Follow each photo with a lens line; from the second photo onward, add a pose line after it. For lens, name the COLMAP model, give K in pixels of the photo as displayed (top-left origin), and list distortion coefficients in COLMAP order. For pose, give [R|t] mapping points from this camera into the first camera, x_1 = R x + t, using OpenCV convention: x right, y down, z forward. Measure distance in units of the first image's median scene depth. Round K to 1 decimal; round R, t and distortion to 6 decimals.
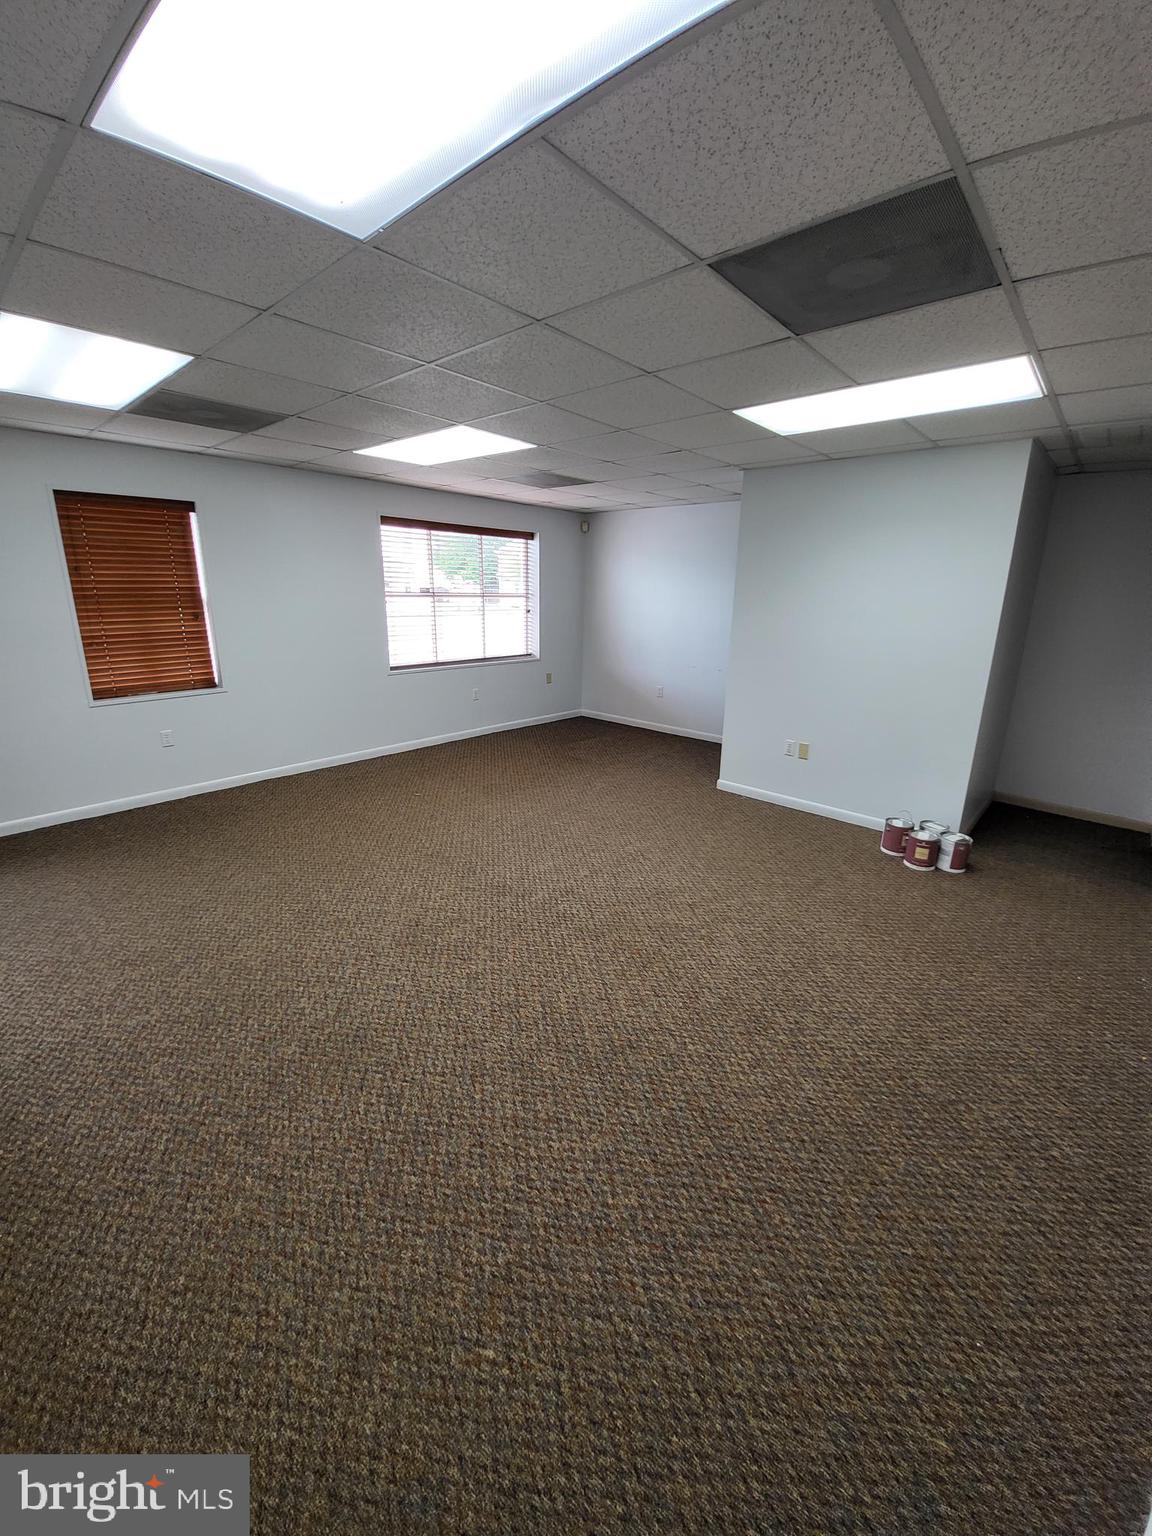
lens RADIAL K [[604.7, 0, 590.4], [0, 604.7, 761.2], [0, 0, 1]] dist [-0.024062, -0.000367]
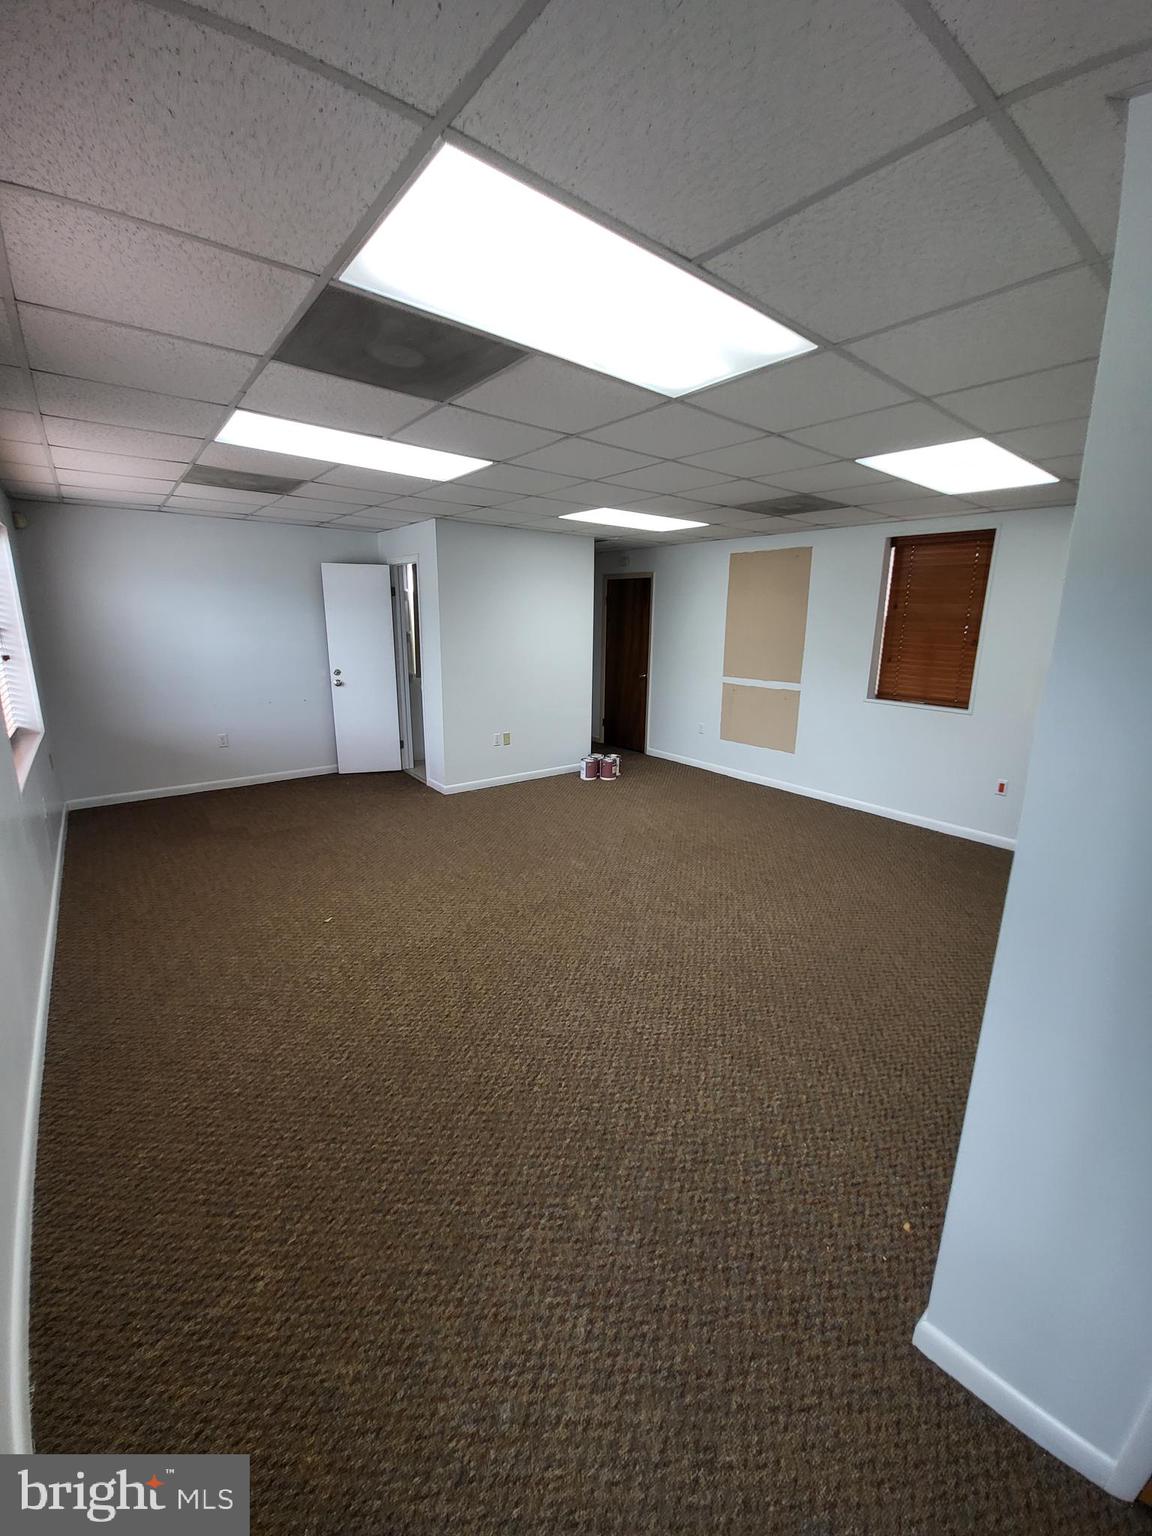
lens RADIAL K [[604.7, 0, 590.4], [0, 604.7, 761.2], [0, 0, 1]] dist [-0.024062, -0.000367]
pose [[0.167953, -0.248587, 0.953937, -0.892604], [0.257065, 0.945247, 0.201062, -0.189437], [-0.951688, 0.211455, 0.222660, 0.535559]]
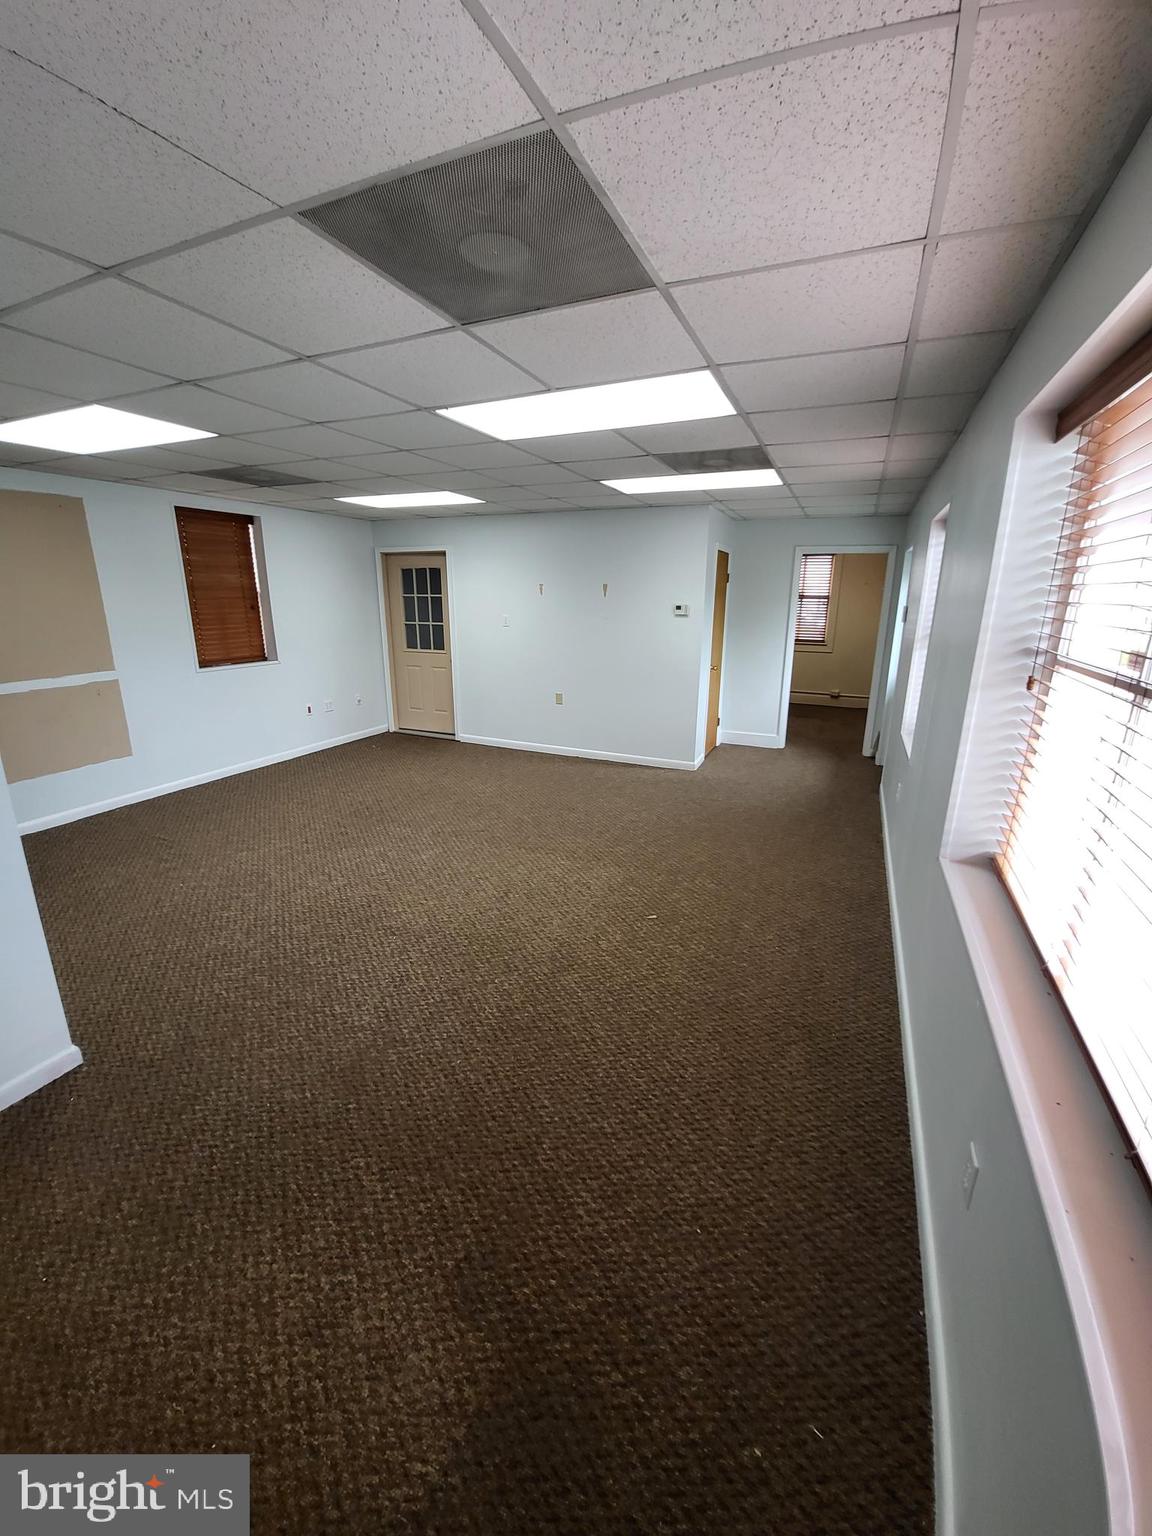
lens RADIAL K [[604.7, 0, 590.4], [0, 604.7, 761.2], [0, 0, 1]] dist [-0.024062, -0.000367]
pose [[-0.950306, 0.049895, -0.307295, -0.018805], [-0.117274, 0.856988, 0.501814, -0.448802], [0.288386, 0.512915, -0.808550, 1.503159]]
